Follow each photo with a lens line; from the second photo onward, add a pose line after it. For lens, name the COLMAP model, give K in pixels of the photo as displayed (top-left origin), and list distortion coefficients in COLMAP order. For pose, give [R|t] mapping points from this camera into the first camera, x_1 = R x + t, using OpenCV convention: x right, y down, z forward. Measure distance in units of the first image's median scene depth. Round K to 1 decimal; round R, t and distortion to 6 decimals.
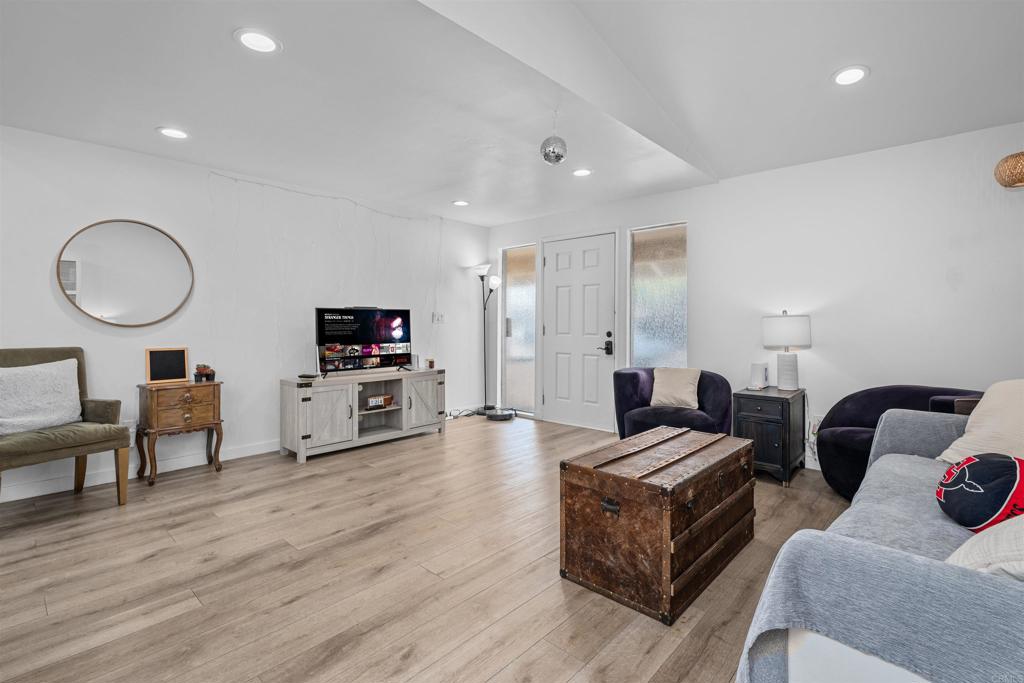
lens RADIAL K [[477.0, 0, 509.7], [0, 477.0, 317.0], [0, 0, 1]] dist [0.000292, 0.000628]
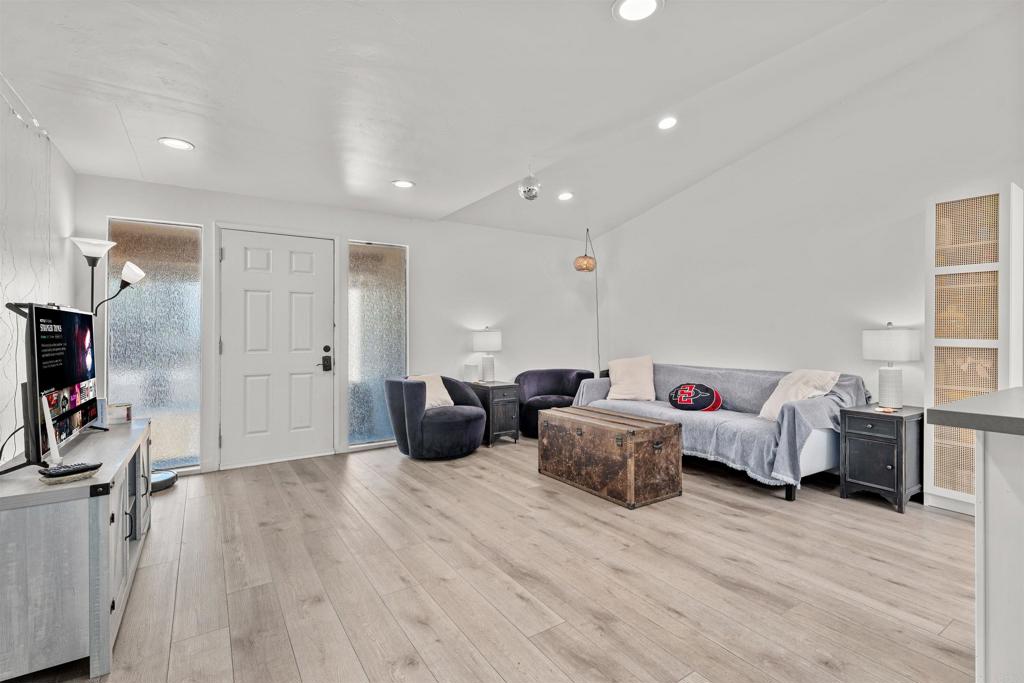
lens RADIAL K [[477.0, 0, 514.4], [0, 477.0, 335.1], [0, 0, 1]] dist [0.000292, 0.000628]
pose [[0.237982, -0.005047, 0.971256, -0.675784], [-0.005828, 0.999961, 0.006624, 0.002041], [-0.971252, -0.007237, 0.237944, 0.488902]]
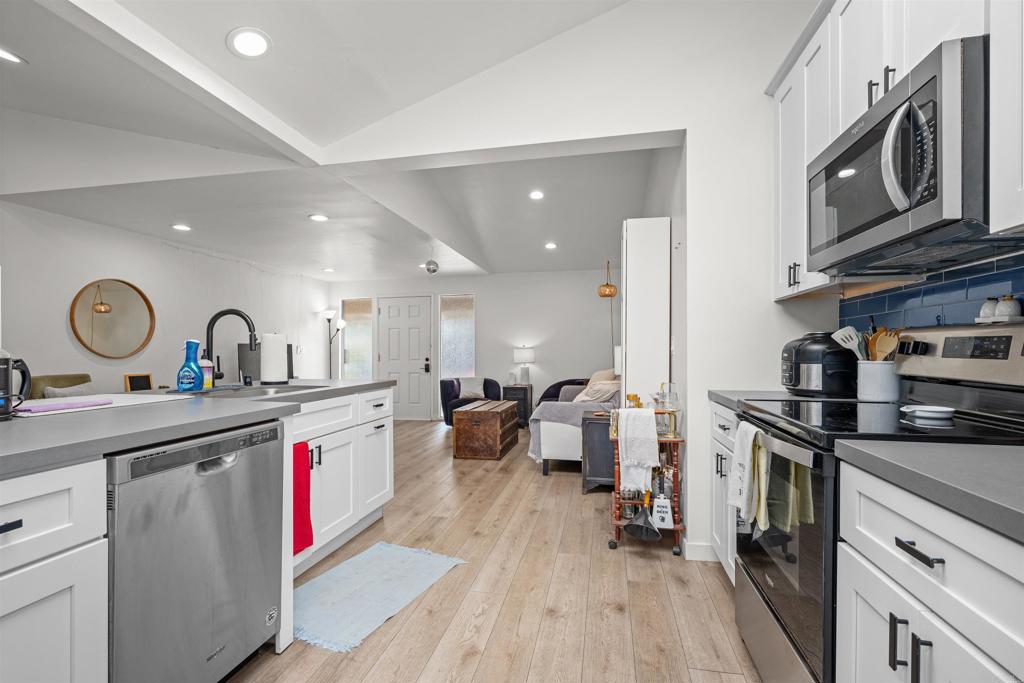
lens RADIAL K [[477.0, 0, 509.0], [0, 477.0, 348.2], [0, 0, 1]] dist [0.000292, 0.000628]
pose [[0.857368, -0.006363, 0.514664, -0.429961], [0.004327, 0.999977, 0.005155, -0.009934], [-0.514686, -0.002193, 0.857376, -0.581614]]
